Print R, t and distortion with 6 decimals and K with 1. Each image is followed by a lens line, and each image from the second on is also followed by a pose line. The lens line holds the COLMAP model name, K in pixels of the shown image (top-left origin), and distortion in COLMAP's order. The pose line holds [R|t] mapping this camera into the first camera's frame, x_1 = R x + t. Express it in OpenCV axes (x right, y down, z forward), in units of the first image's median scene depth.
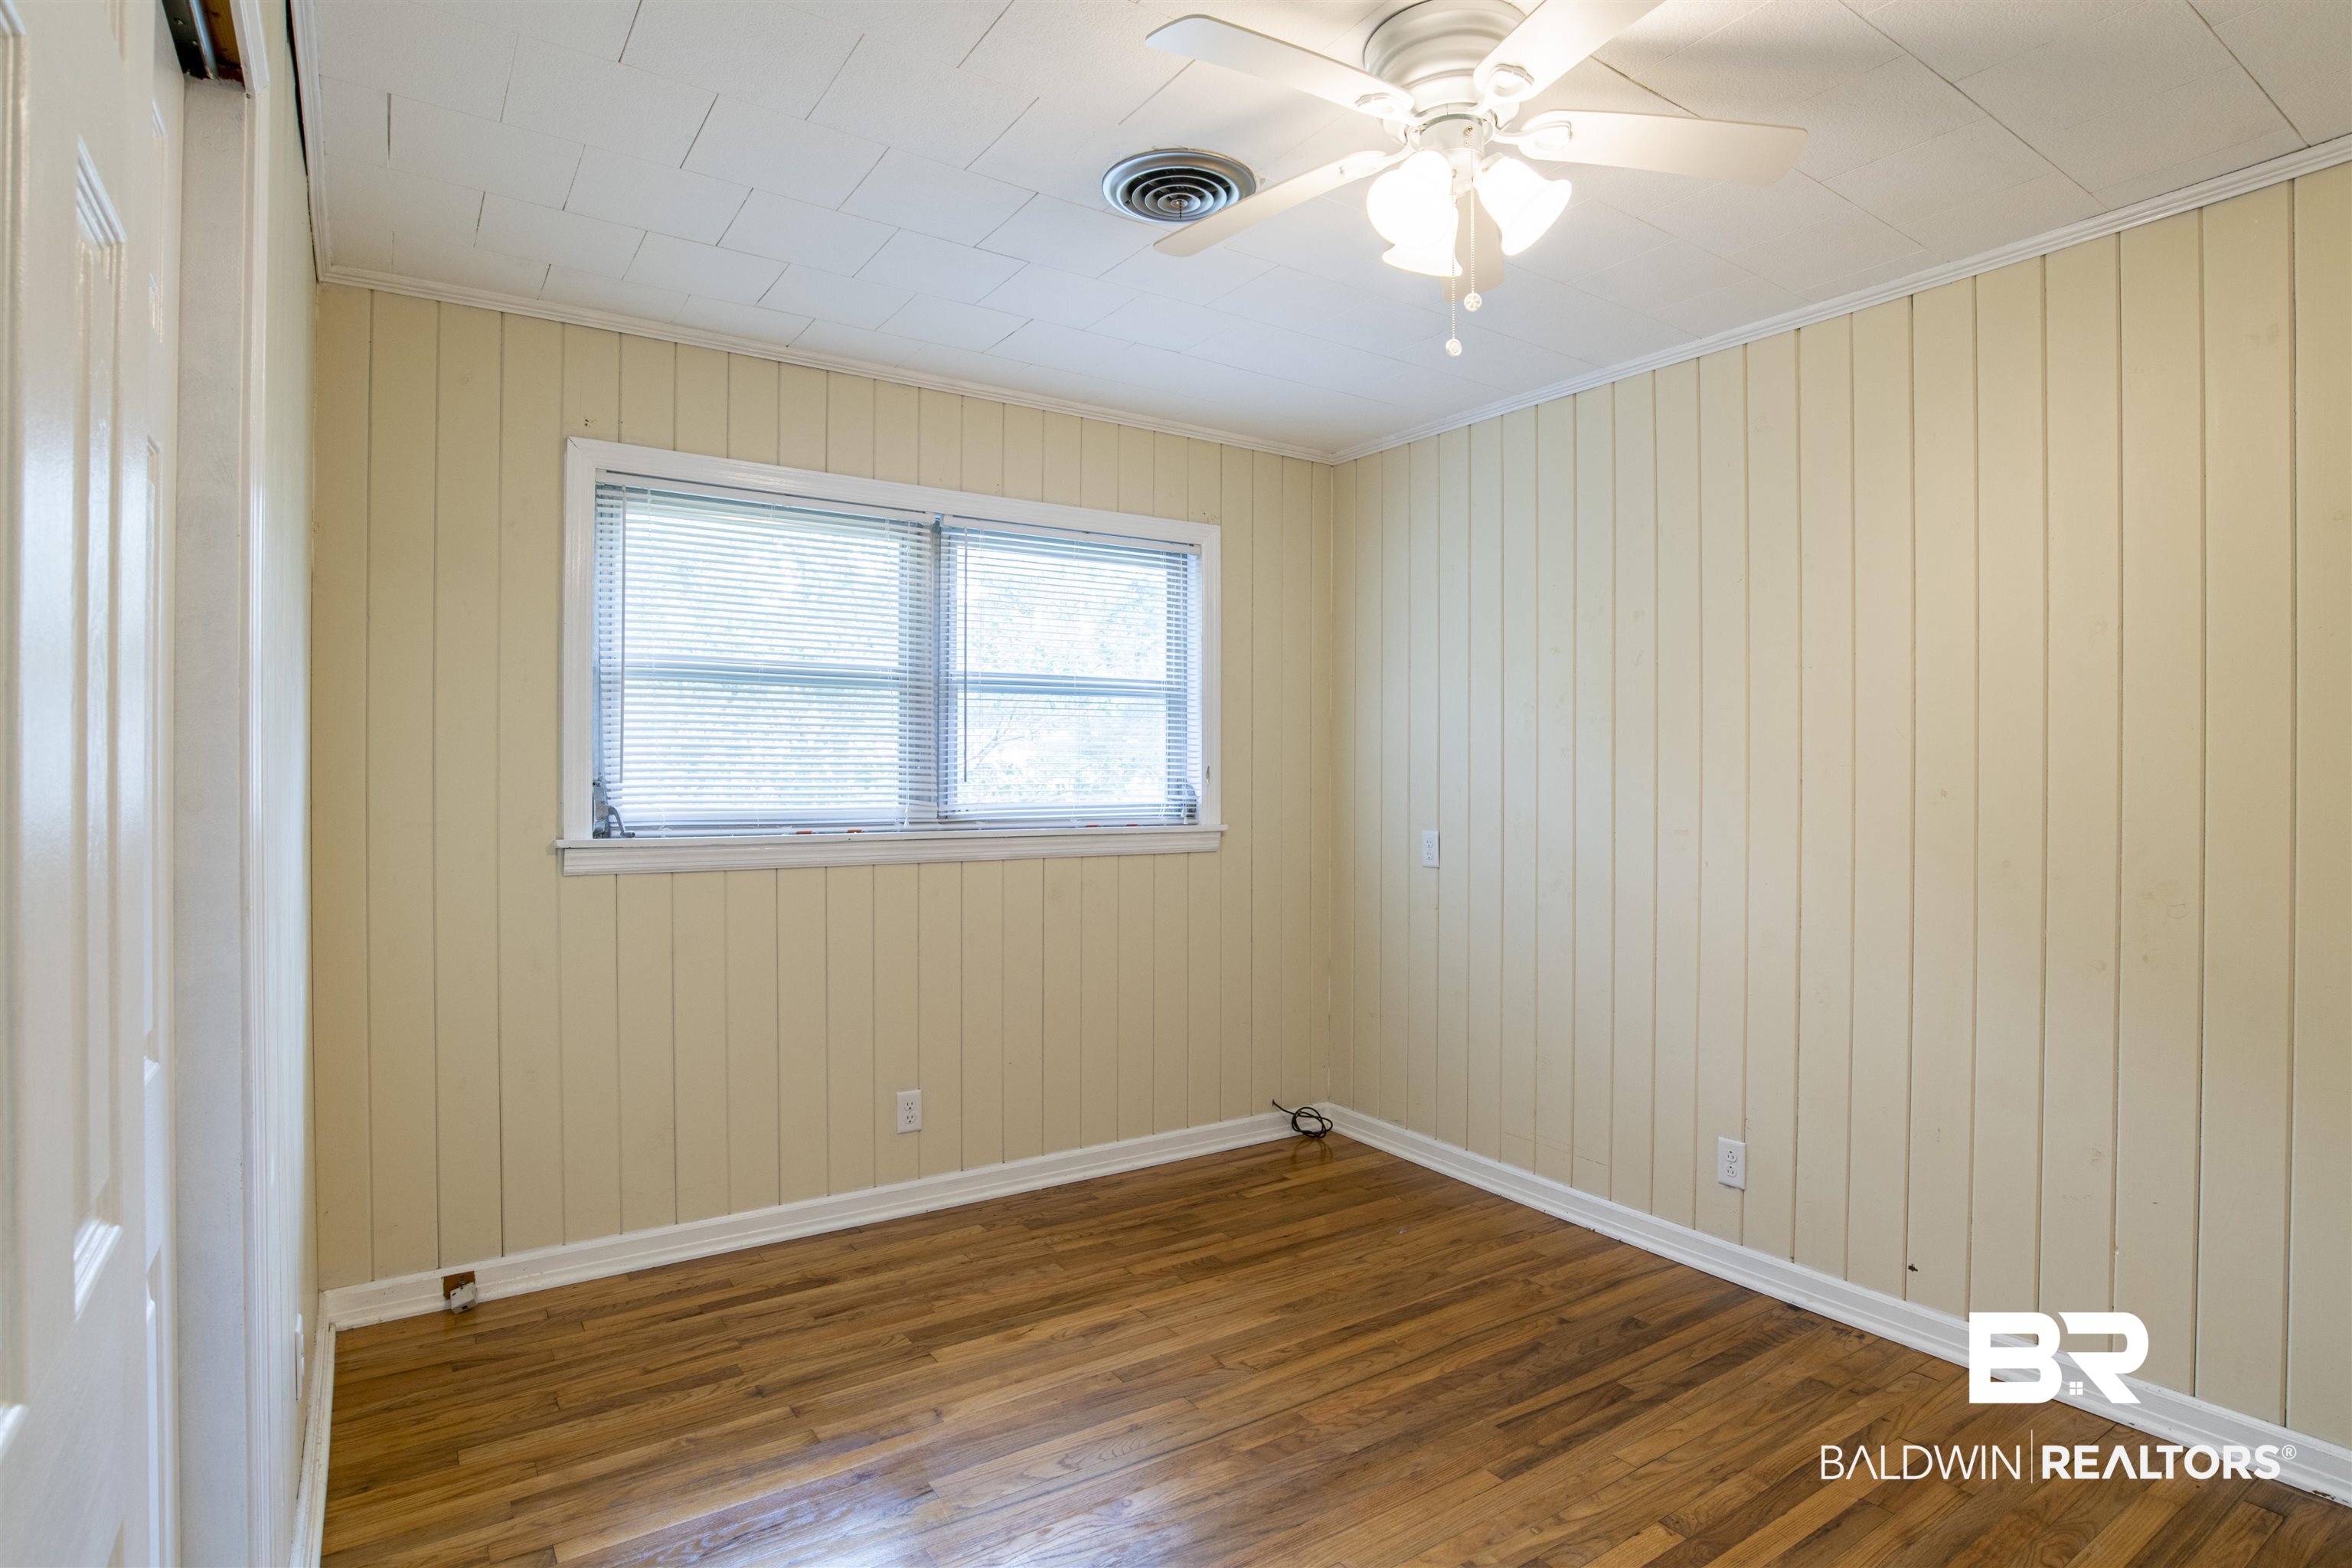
lens RADIAL K [[1206.4, 0, 1190.1], [0, 1206.4, 778.8], [0, 0, 1]] dist [-0.070660, 0.031419]
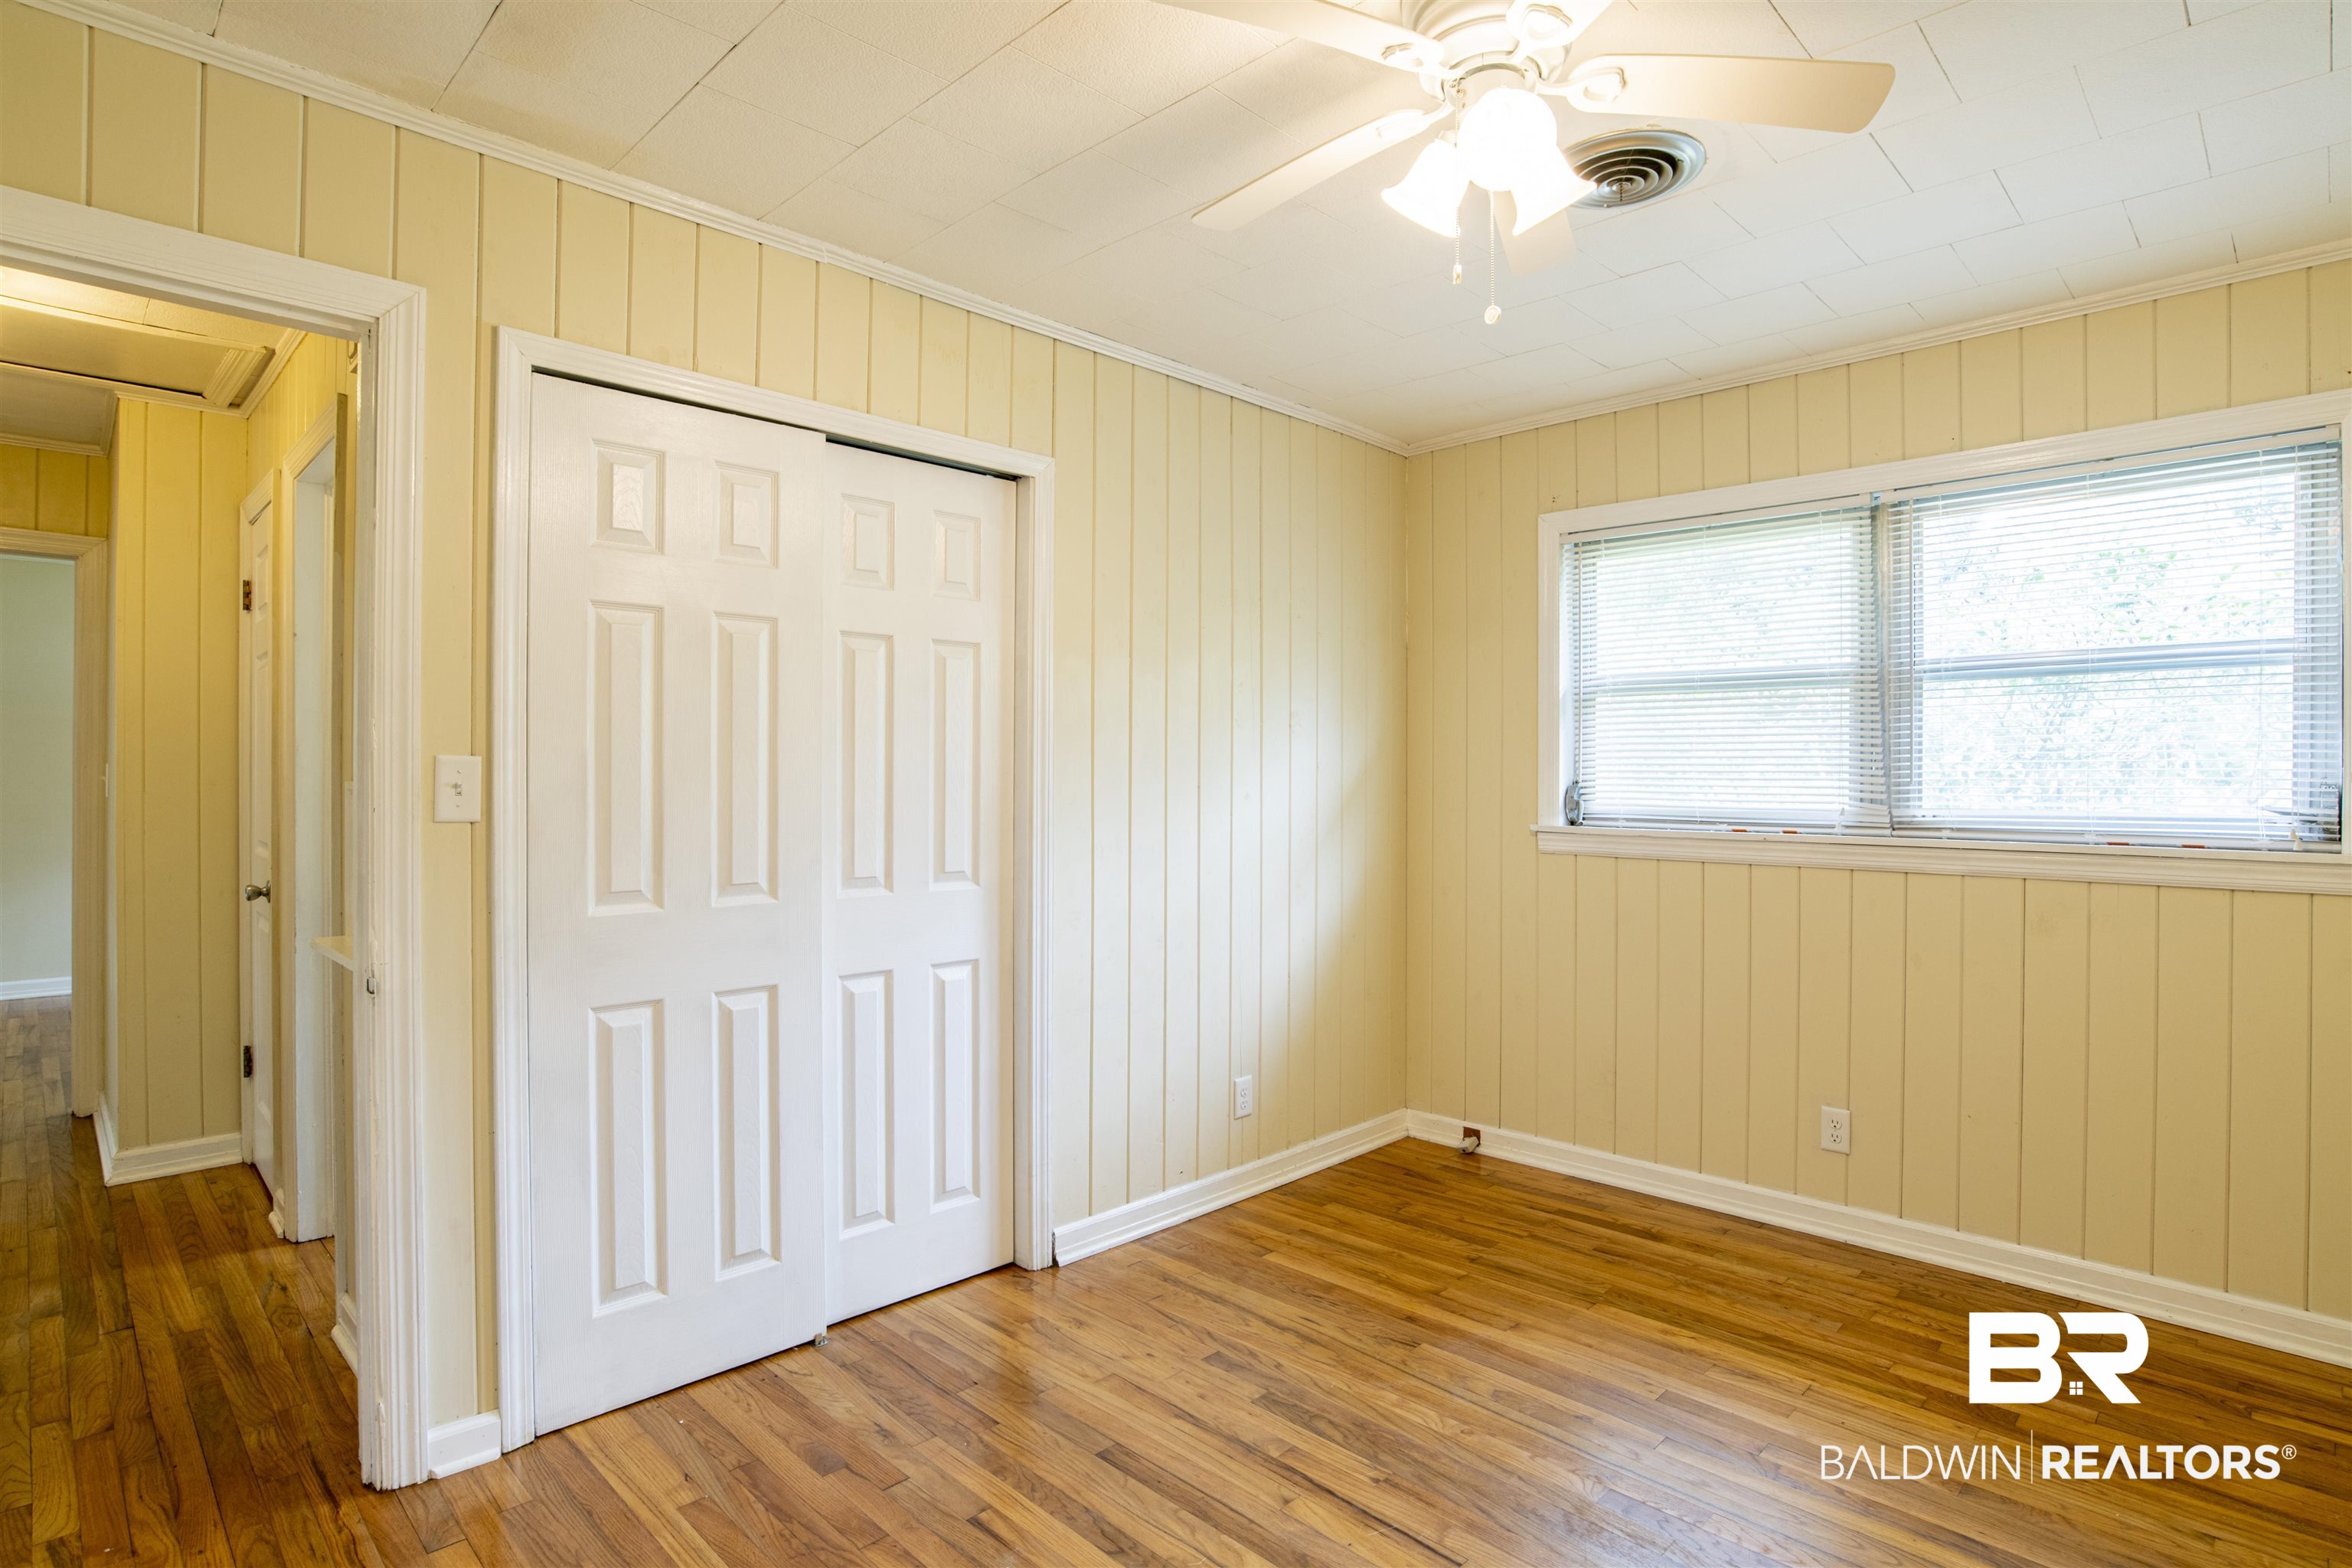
lens RADIAL K [[1206.4, 0, 1190.1], [0, 1206.4, 778.8], [0, 0, 1]] dist [-0.070660, 0.031419]
pose [[0.187016, 0.002700, -0.982353, 0.680388], [-0.006602, 0.999977, 0.001492, 0.001283], [0.982335, 0.006206, 0.187030, 0.368940]]
